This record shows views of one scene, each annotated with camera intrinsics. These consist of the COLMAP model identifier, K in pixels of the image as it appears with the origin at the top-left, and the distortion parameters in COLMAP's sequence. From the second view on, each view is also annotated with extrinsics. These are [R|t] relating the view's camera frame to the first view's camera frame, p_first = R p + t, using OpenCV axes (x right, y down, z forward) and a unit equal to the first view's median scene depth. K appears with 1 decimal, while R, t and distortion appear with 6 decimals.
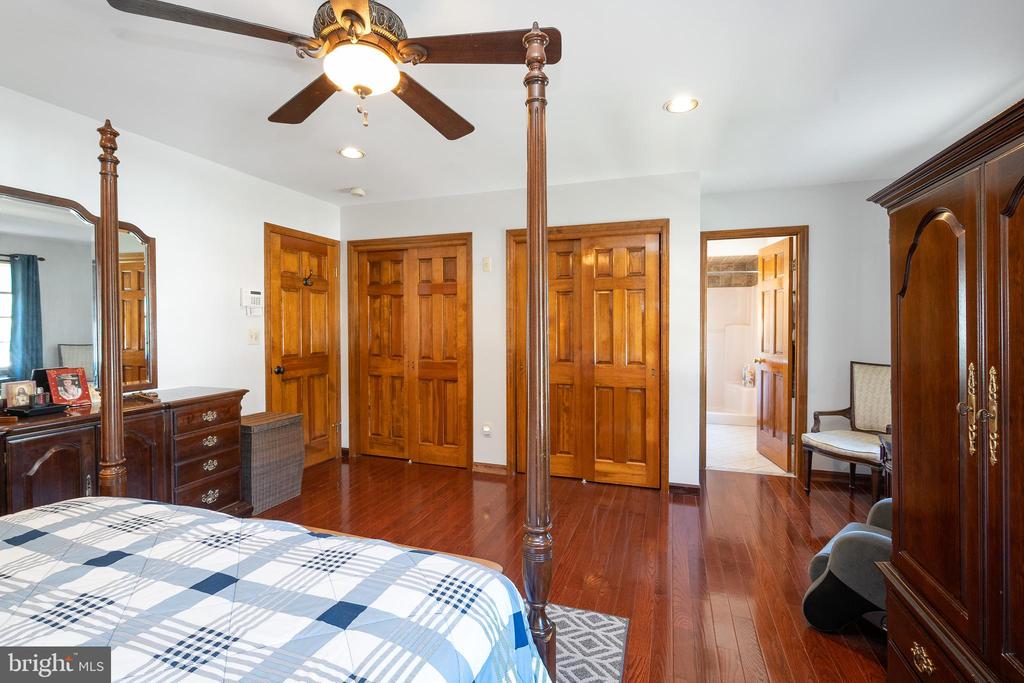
lens RADIAL K [[461.7, 0, 510.5], [0, 461.7, 331.2], [0, 0, 1]] dist [-0.001028, 0.000074]
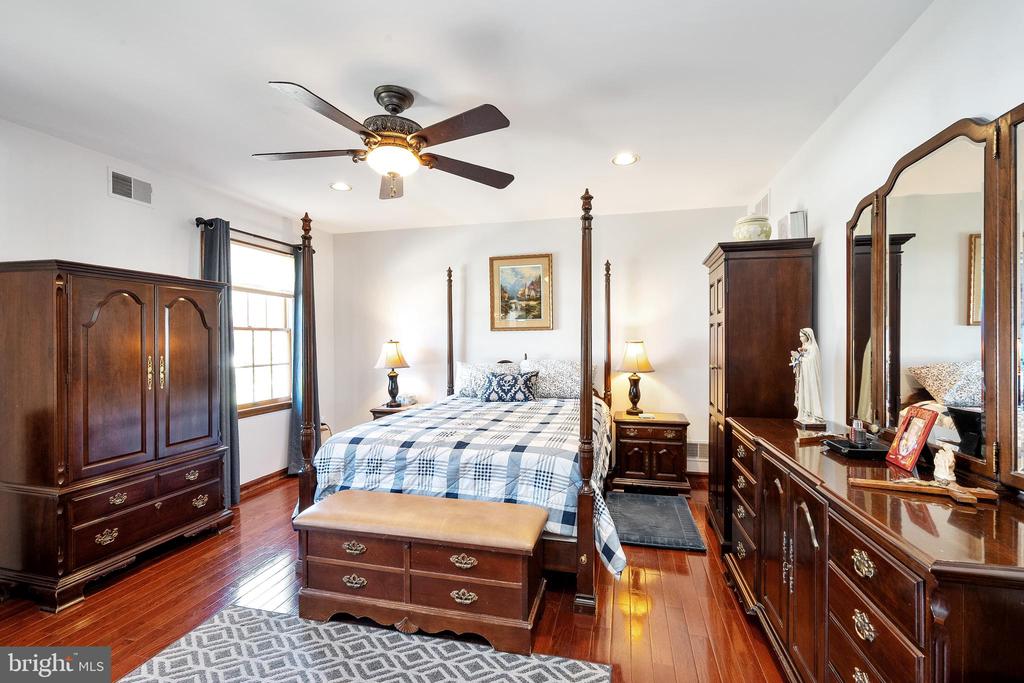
lens RADIAL K [[460.1, 0, 508.6], [0, 460.1, 341.5], [0, 0, 1]] dist [-0.002563, 0.000577]
pose [[-0.995697, 0.003724, -0.092590, -0.291171], [0.002128, 0.999848, 0.017326, -0.020450], [0.092640, 0.017055, -0.995554, 1.352626]]
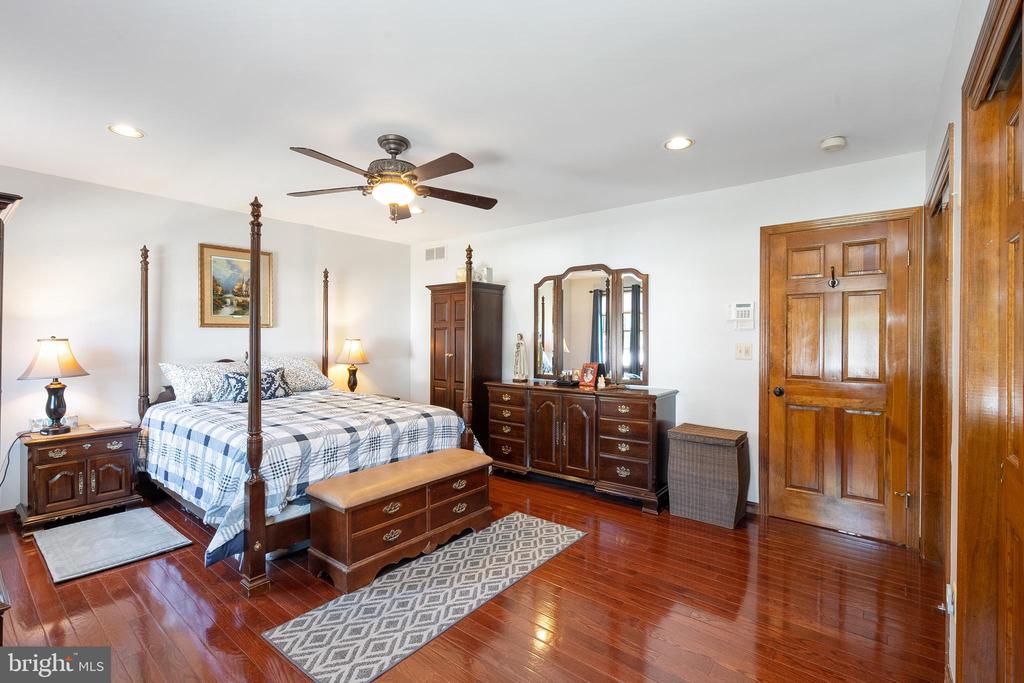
lens RADIAL K [[460.1, 0, 508.6], [0, 460.1, 341.5], [0, 0, 1]] dist [-0.002563, 0.000577]
pose [[-0.334576, 0.007463, -0.942339, 0.656734], [-0.014684, 0.999806, 0.013131, -0.017480], [0.942254, 0.018231, -0.334401, 1.109220]]
